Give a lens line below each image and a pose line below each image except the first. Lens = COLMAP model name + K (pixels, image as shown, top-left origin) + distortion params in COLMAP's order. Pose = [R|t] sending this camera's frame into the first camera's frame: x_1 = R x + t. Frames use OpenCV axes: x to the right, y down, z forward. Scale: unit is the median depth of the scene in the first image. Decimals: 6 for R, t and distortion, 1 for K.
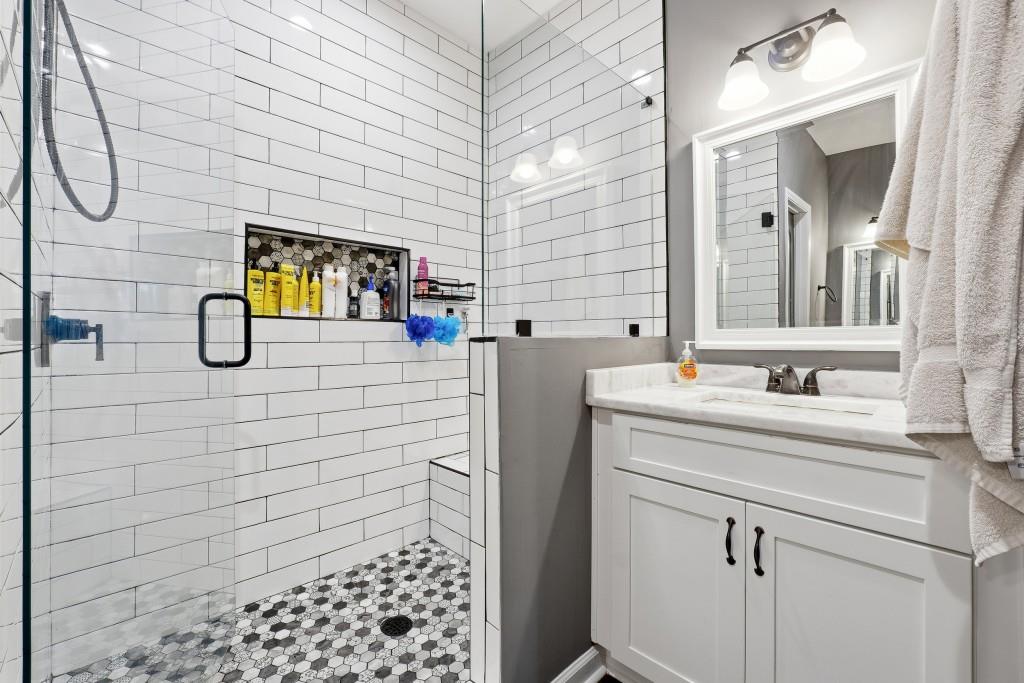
lens RADIAL K [[429.9, 0, 511.1], [0, 429.9, 331.9], [0, 0, 1]] dist [-0.018568, -0.000073]
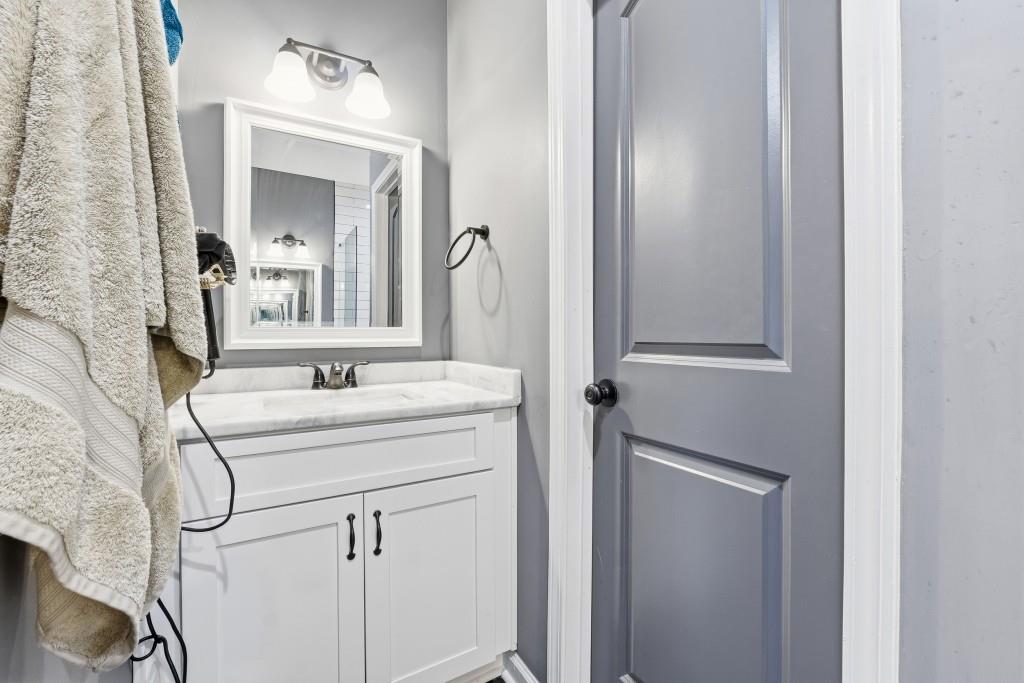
lens RADIAL K [[429.9, 0, 511.1], [0, 429.9, 331.9], [0, 0, 1]] dist [-0.018568, -0.000073]
pose [[0.251348, 0.006550, 0.967875, -0.378759], [-0.008217, 0.999956, -0.004633, 0.003197], [-0.967862, -0.006788, 0.251391, 0.381395]]
